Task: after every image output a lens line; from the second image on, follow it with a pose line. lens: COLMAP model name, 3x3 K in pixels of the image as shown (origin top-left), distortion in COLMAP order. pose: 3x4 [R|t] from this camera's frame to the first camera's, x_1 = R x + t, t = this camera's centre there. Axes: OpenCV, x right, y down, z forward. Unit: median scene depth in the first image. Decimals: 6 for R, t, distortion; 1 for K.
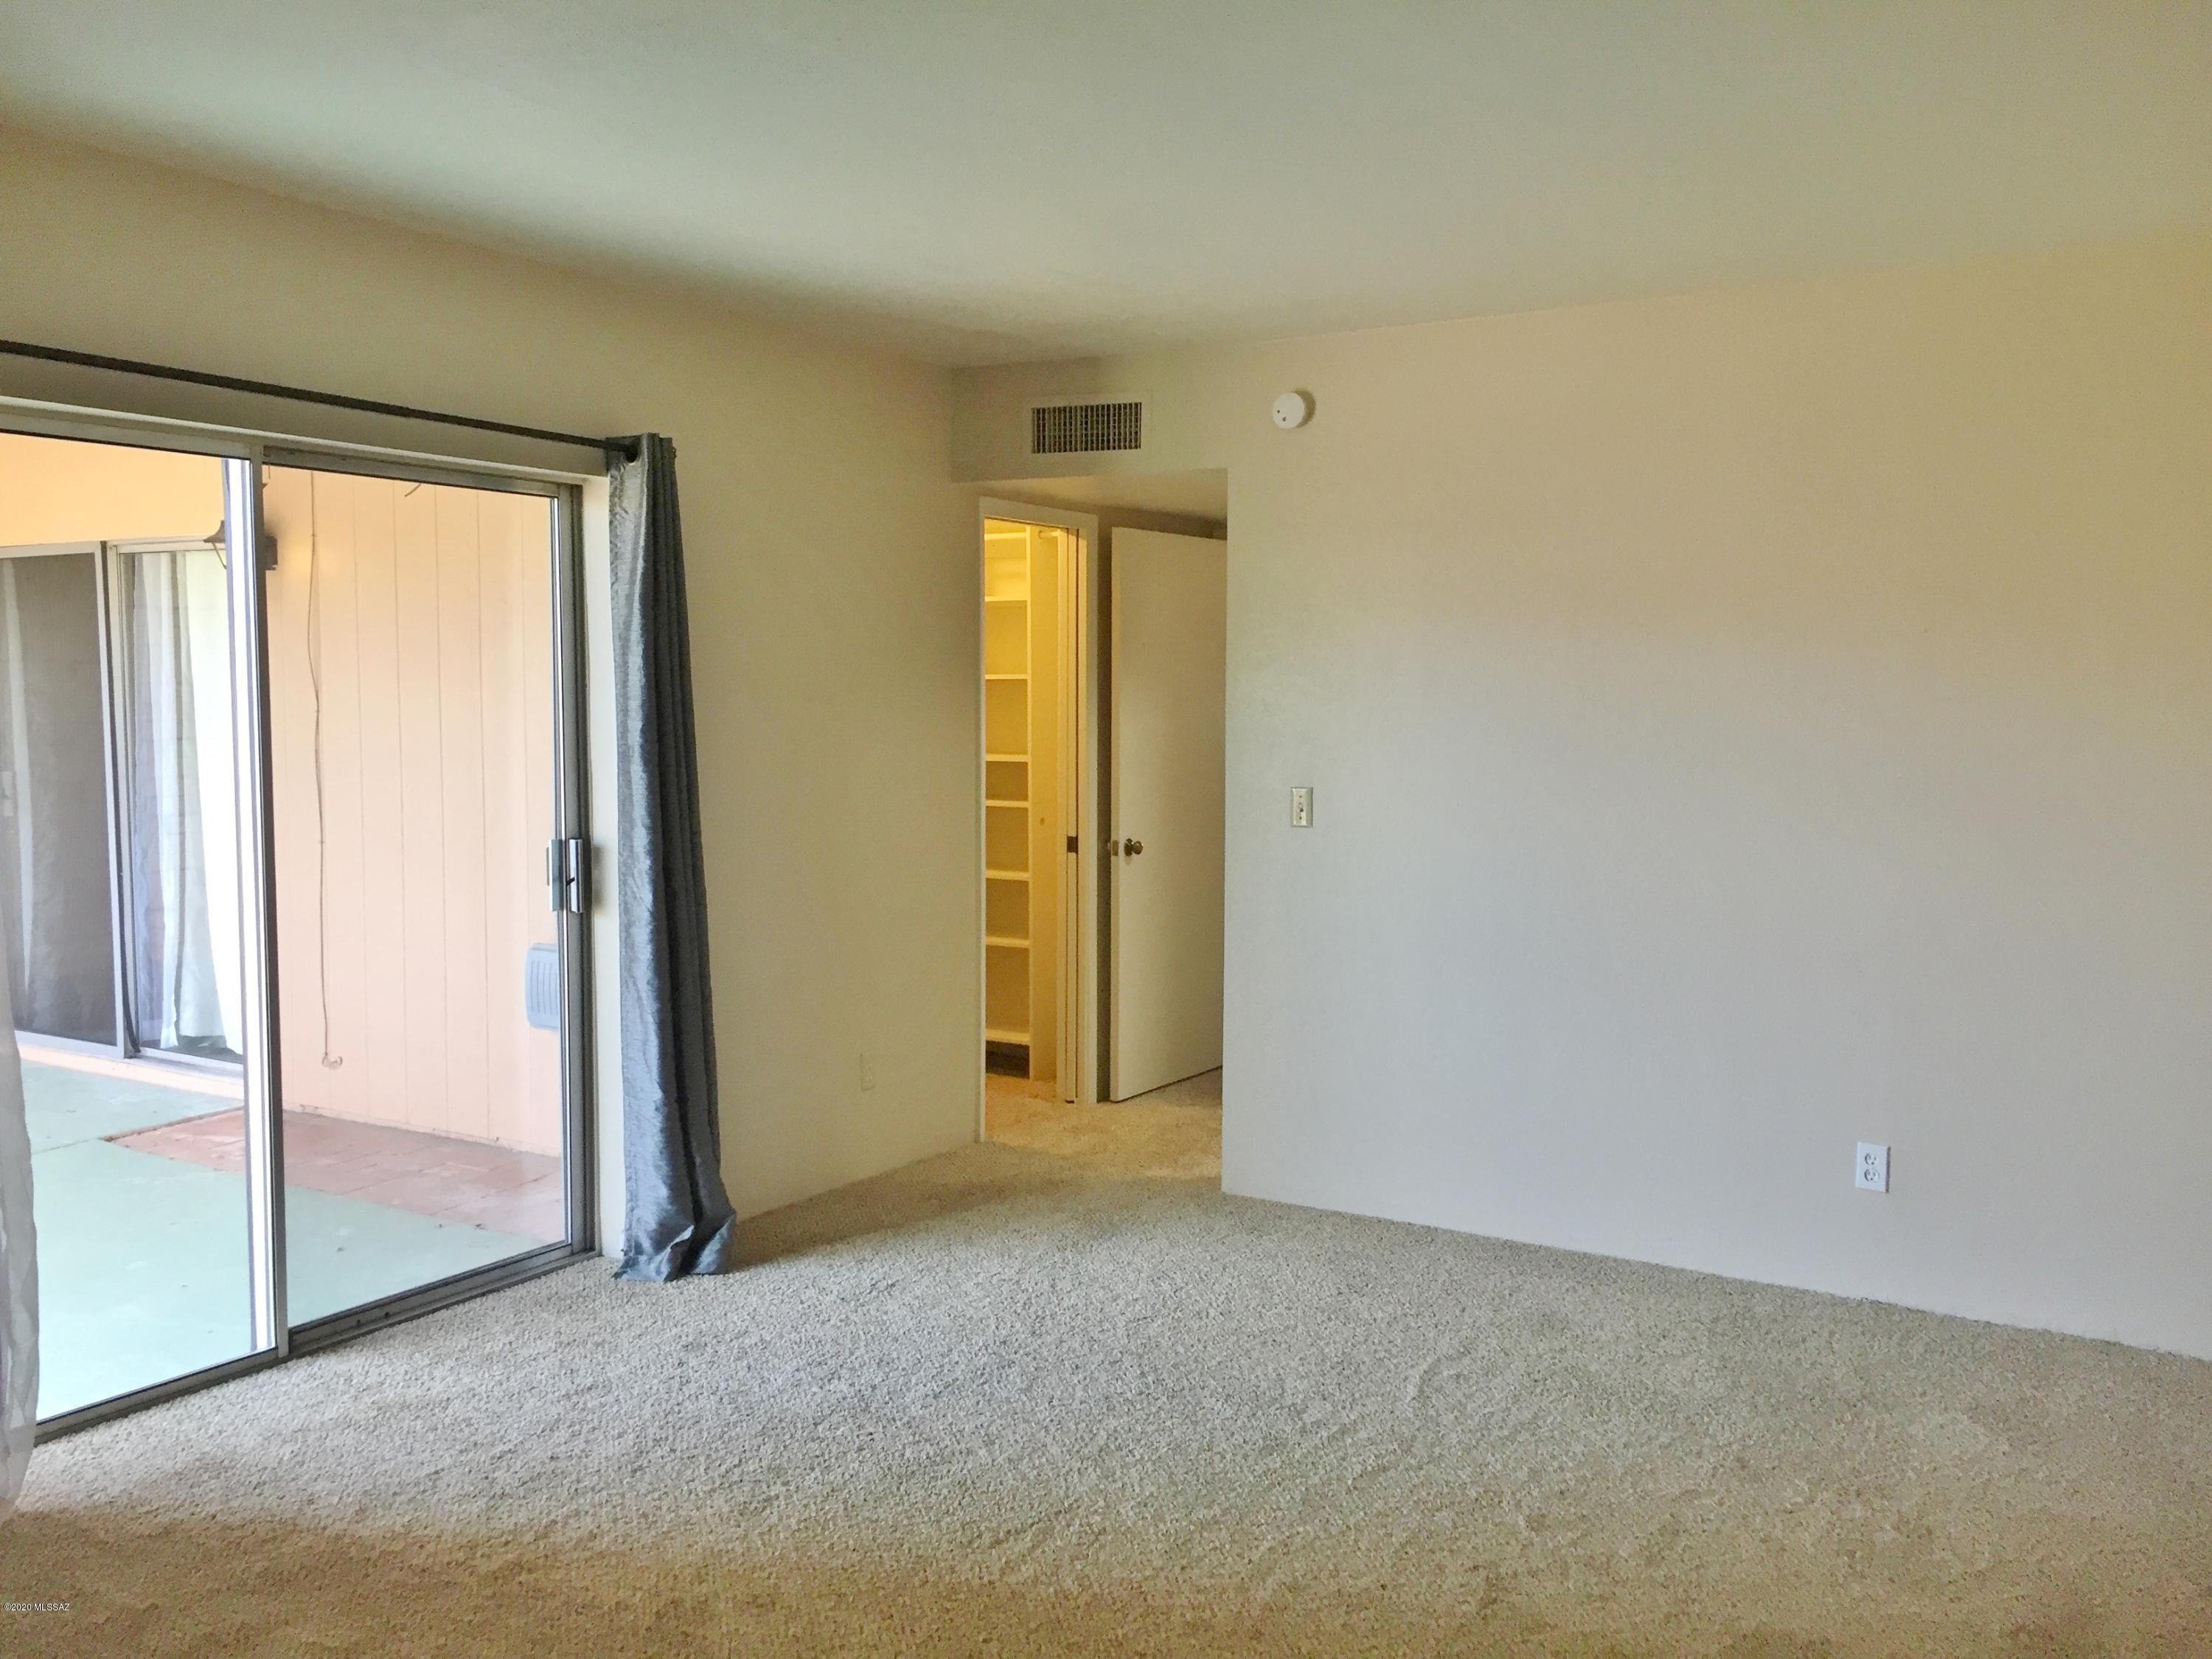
lens RADIAL K [[1908.2, 0, 1106.0], [0, 1908.2, 829.5], [0, 0, 1]] dist [0.076874, -0.107731]
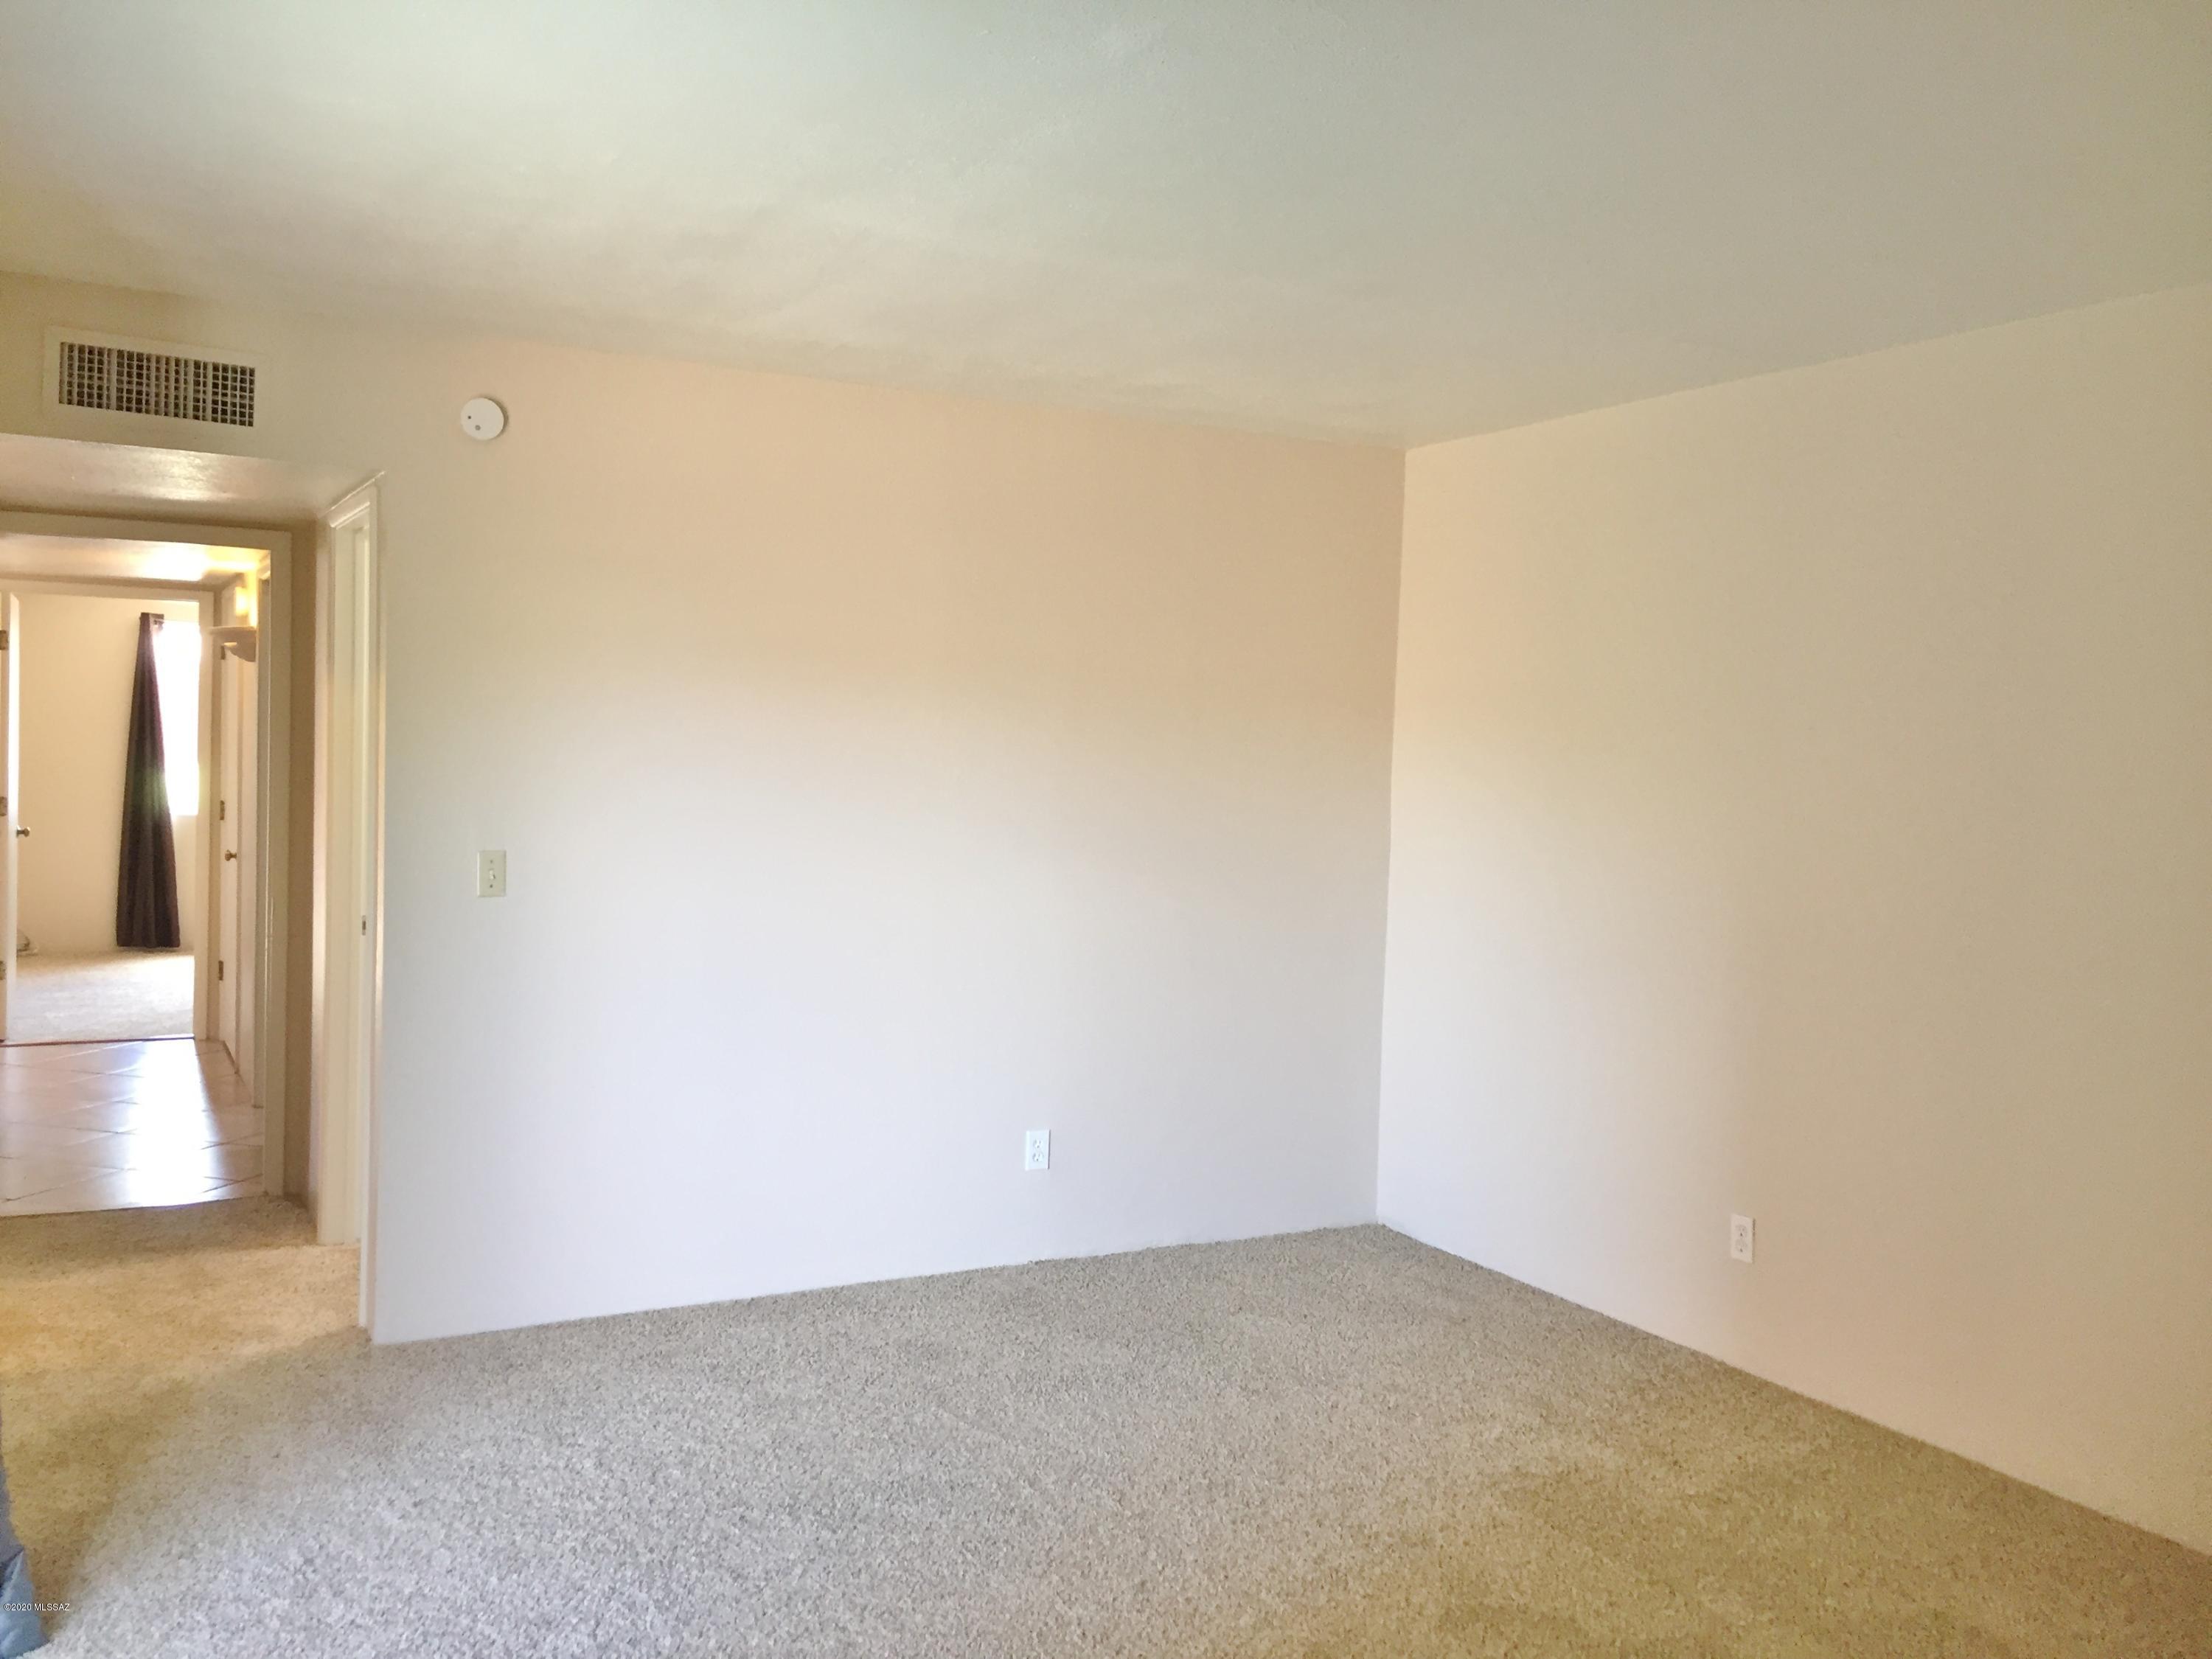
lens RADIAL K [[1908.2, 0, 1106.0], [0, 1908.2, 829.5], [0, 0, 1]] dist [0.076874, -0.107731]
pose [[0.482955, -0.031246, 0.875087, -0.615644], [0.039290, 0.999130, 0.013991, -0.038426], [-0.874763, 0.027625, 0.483763, 0.384488]]
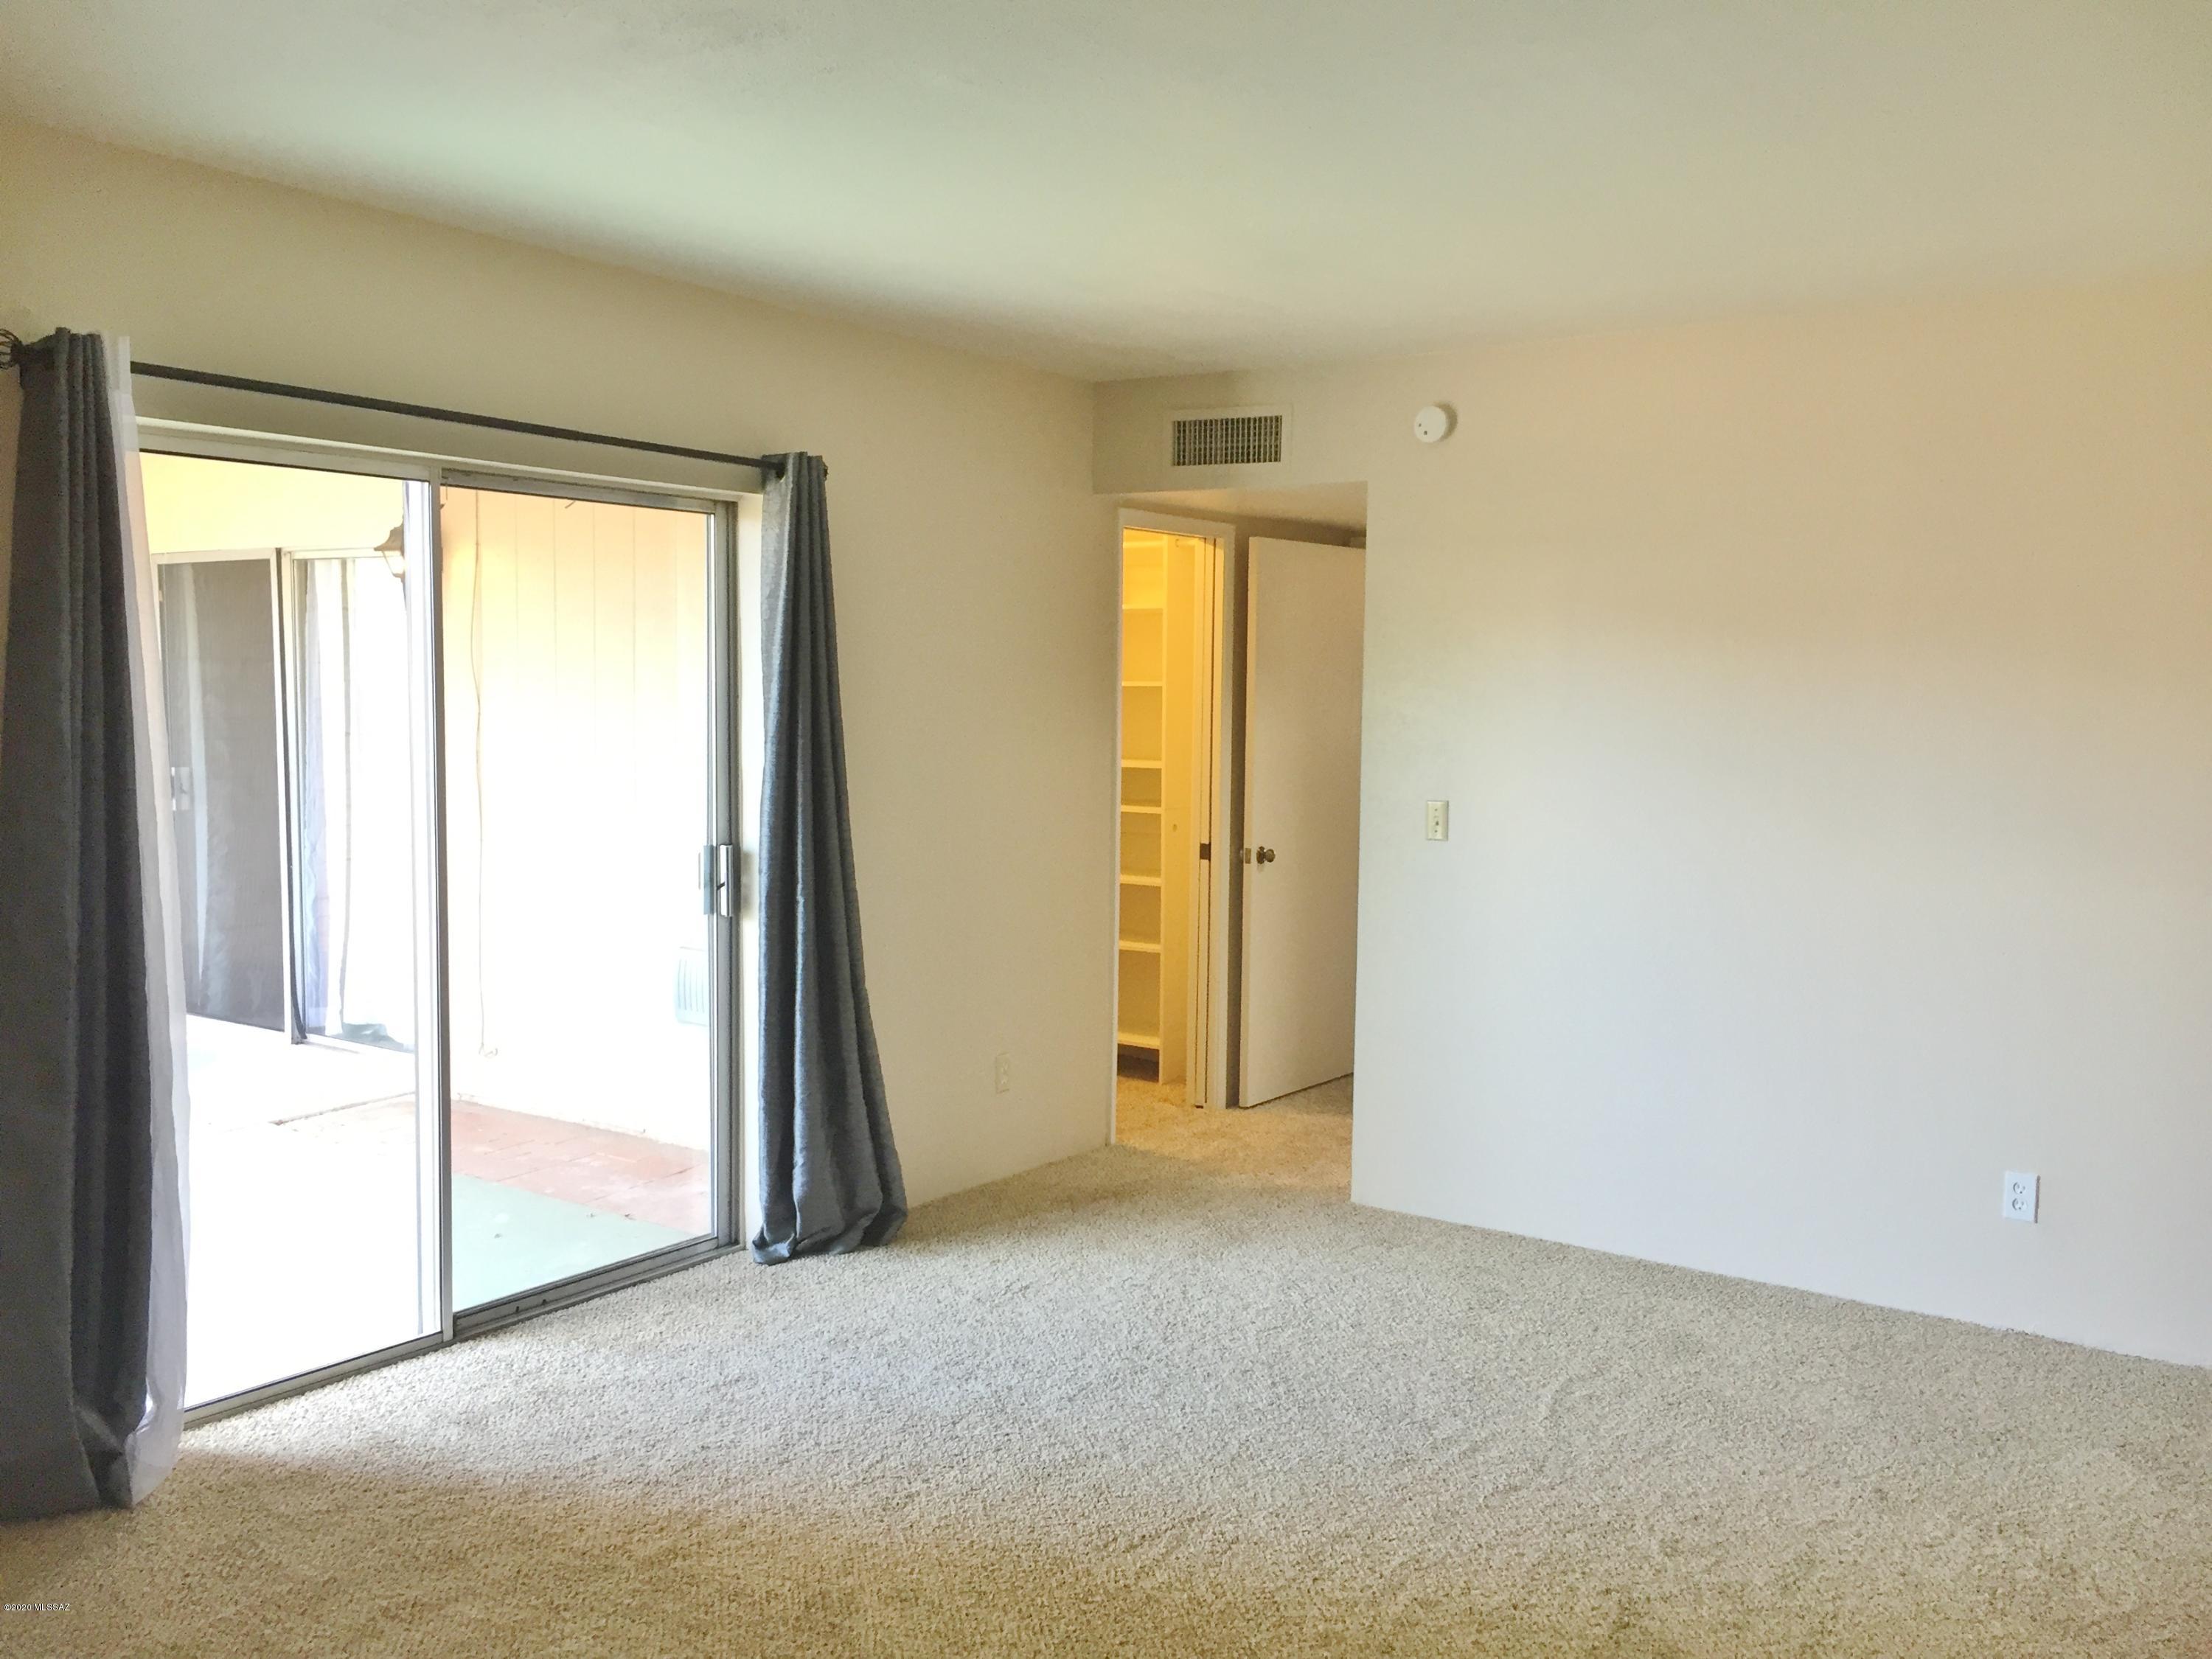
lens RADIAL K [[1915.2, 0, 1106.0], [0, 1915.2, 829.5], [0, 0, 1]] dist [0.073436, -0.099887]
pose [[0.997829, 0.013290, -0.064511, -0.006766], [-0.013054, 0.999907, 0.004065, -0.010411], [0.064559, -0.003215, 0.997909, -0.016245]]
